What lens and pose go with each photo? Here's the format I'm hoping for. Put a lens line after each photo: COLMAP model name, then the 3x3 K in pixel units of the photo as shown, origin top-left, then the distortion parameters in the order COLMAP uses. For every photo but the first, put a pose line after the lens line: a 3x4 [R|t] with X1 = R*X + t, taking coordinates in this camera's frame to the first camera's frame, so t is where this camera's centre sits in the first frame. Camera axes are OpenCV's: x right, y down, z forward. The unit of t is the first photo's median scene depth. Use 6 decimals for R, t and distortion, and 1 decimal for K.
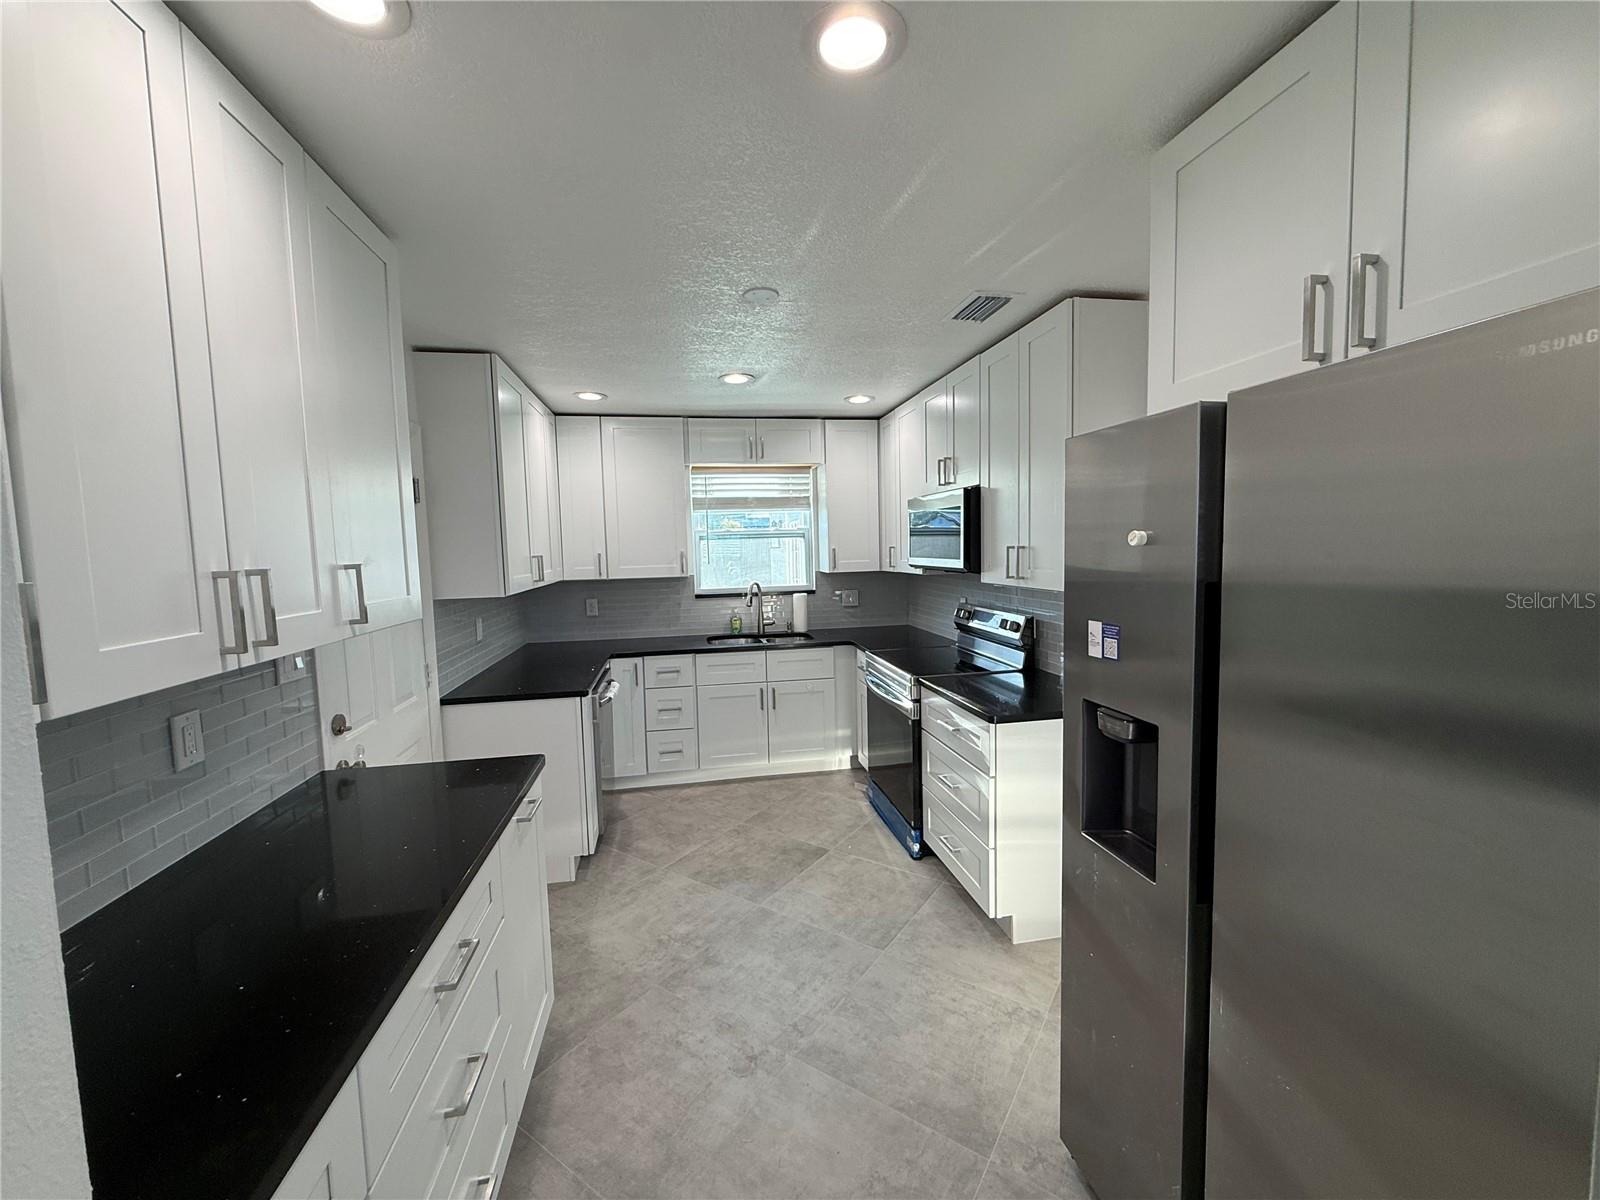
lens RADIAL K [[640.2, 0, 796.2], [0, 640.2, 596.5], [0, 0, 1]] dist [-0.001460, 0.000090]
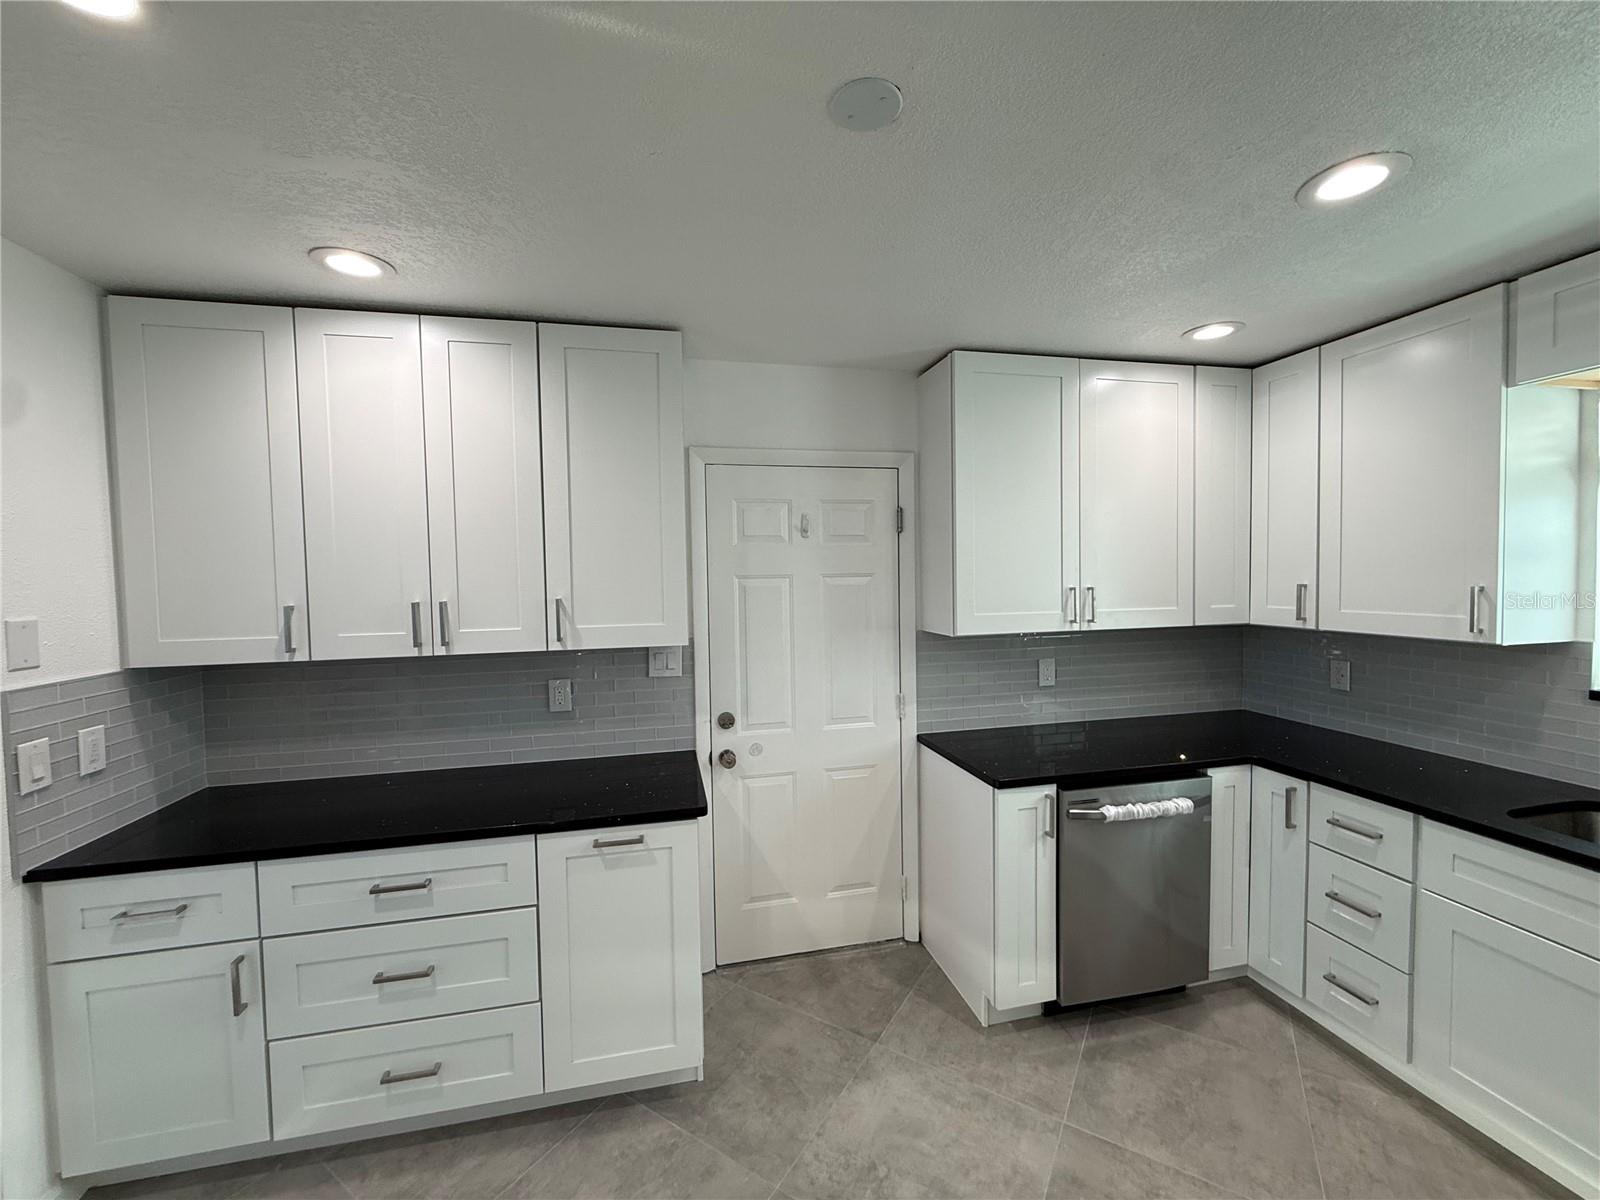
lens RADIAL K [[640.2, 0, 796.2], [0, 640.2, 596.5], [0, 0, 1]] dist [-0.001460, 0.000090]
pose [[0.038614, 0.058536, -0.997538, 0.336673], [-0.064938, 0.996320, 0.055951, -0.077506], [0.997142, 0.062617, 0.042274, 0.674818]]
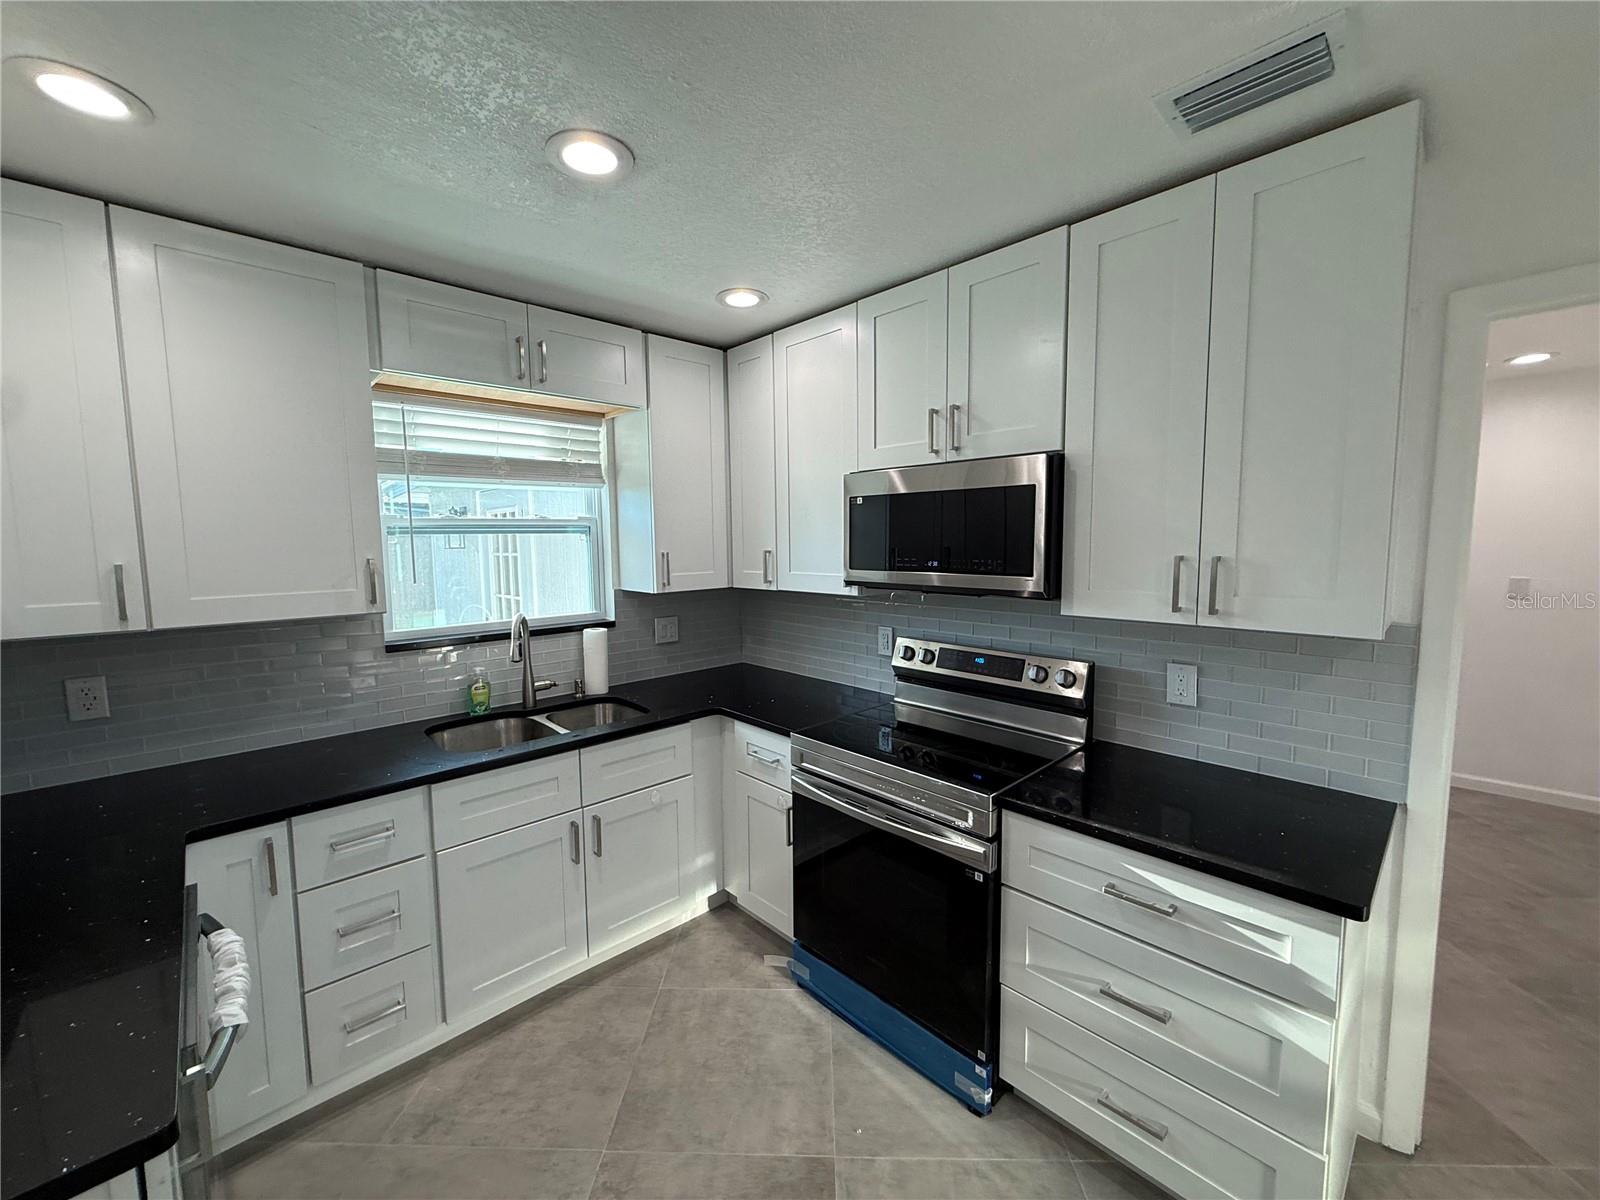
lens RADIAL K [[640.2, 0, 796.2], [0, 640.2, 596.5], [0, 0, 1]] dist [-0.001460, 0.000090]
pose [[0.838981, -0.034247, 0.543082, -0.230872], [0.033060, 0.999382, 0.011948, -0.051985], [-0.543155, 0.007930, 0.839595, 0.600599]]
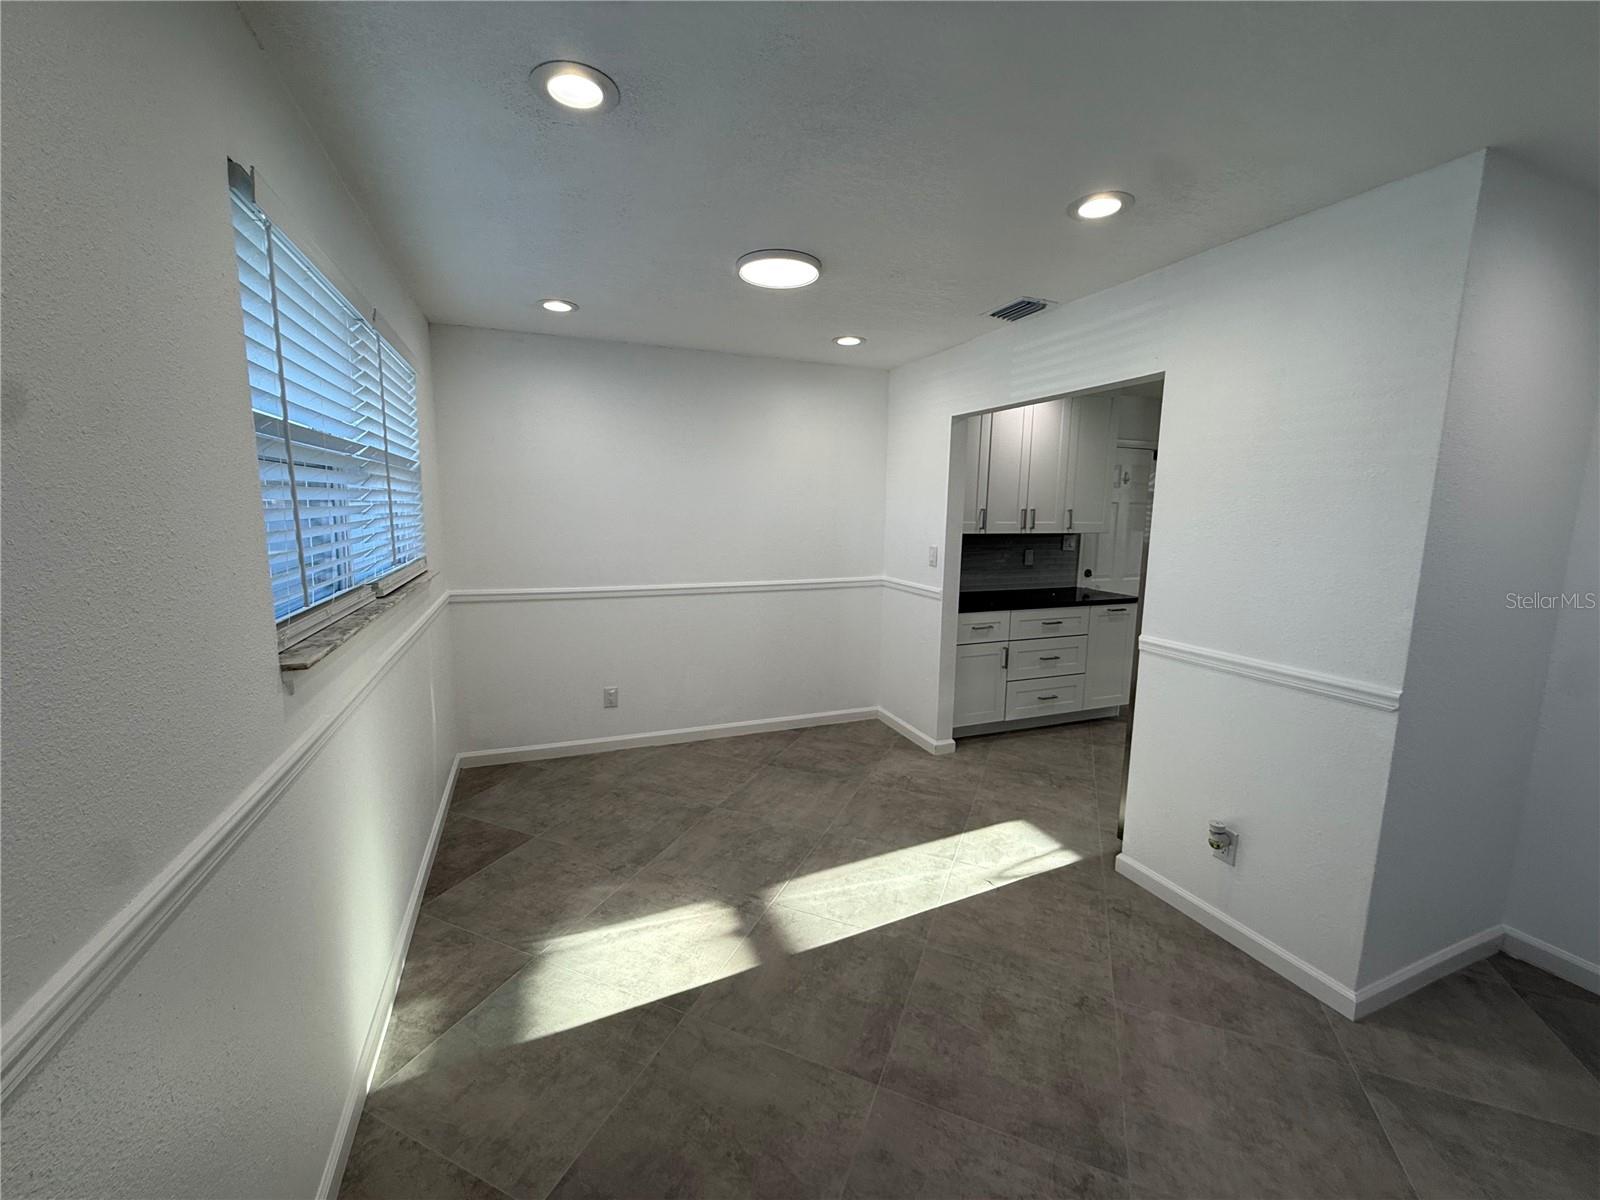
lens RADIAL K [[640.6, 0, 791.4], [0, 640.6, 597.2], [0, 0, 1]] dist [-0.002670, 0.000210]
pose [[0.194867, 0.165889, -0.966699, 0.989580], [-0.098491, 0.983921, 0.148990, 0.017743], [0.975872, 0.066178, 0.208072, -0.441938]]
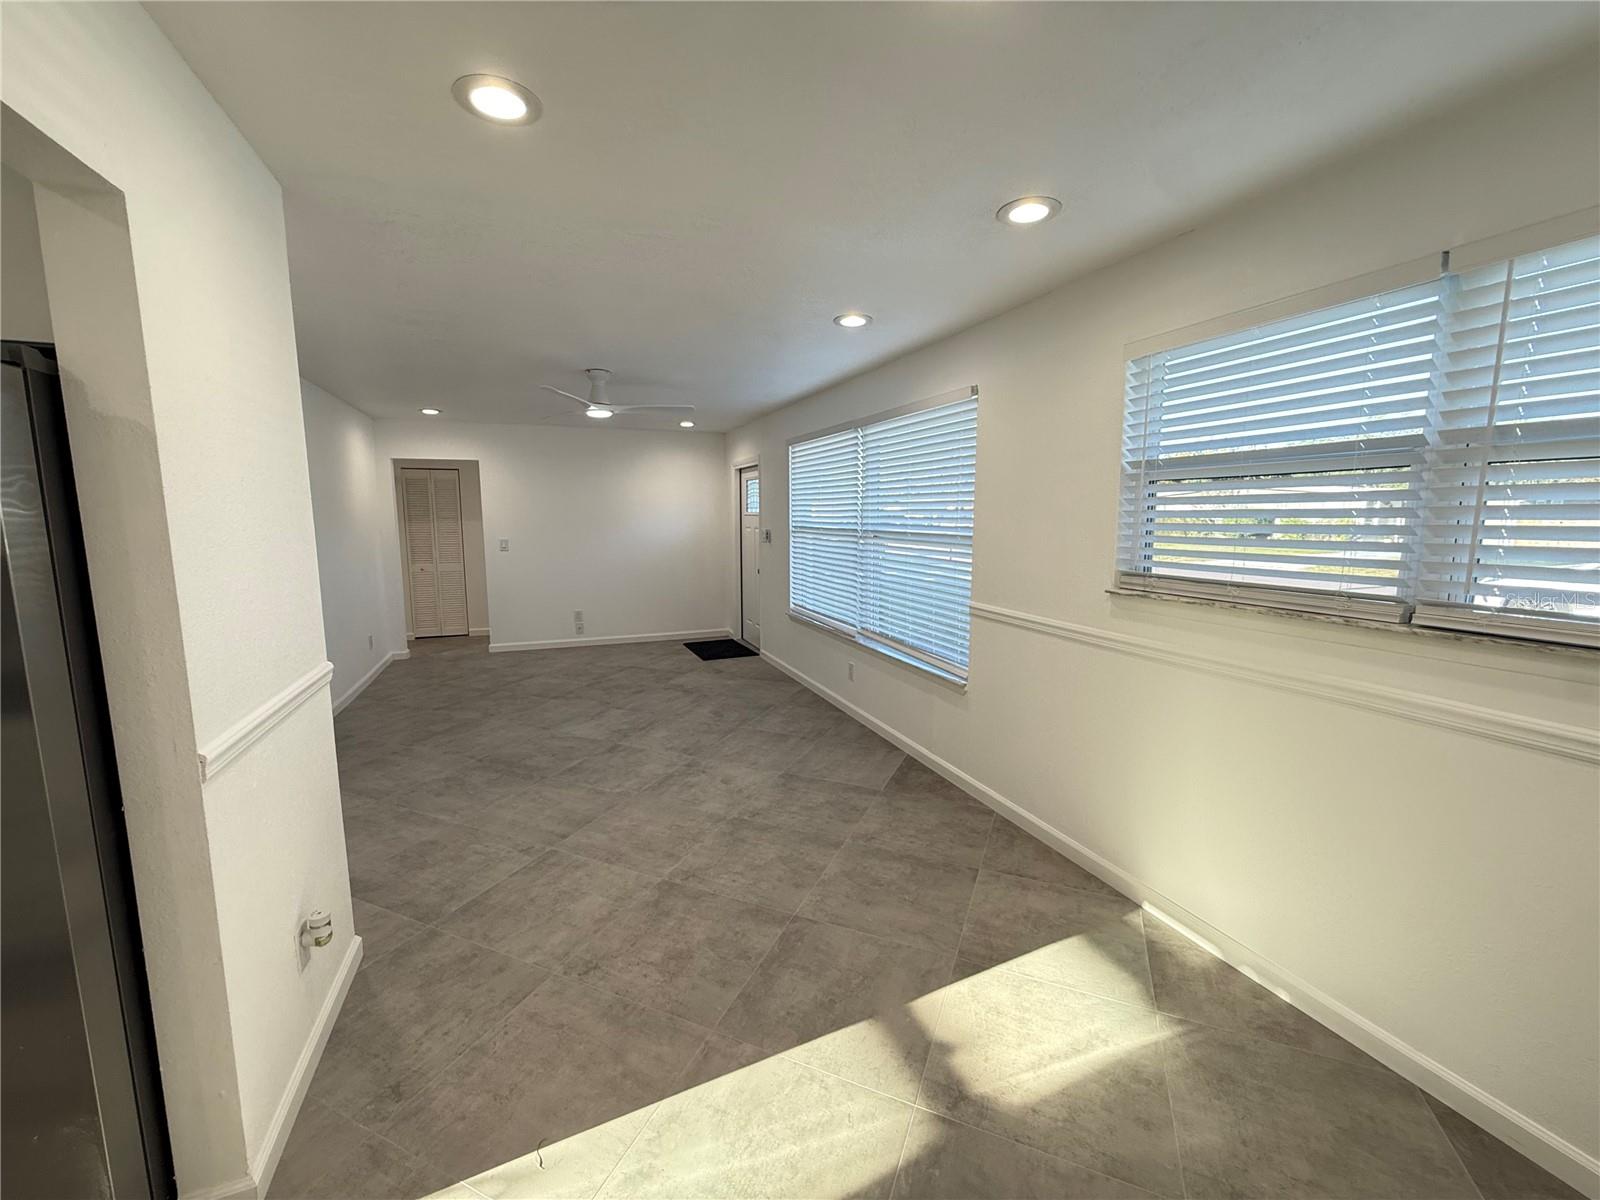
lens RADIAL K [[640.2, 0, 796.2], [0, 640.2, 596.5], [0, 0, 1]] dist [-0.001460, 0.000090]
pose [[-0.196948, -0.101164, 0.975181, -0.140230], [0.086230, 0.989020, 0.120015, 0.030810], [-0.976614, 0.107727, -0.186063, -0.135823]]
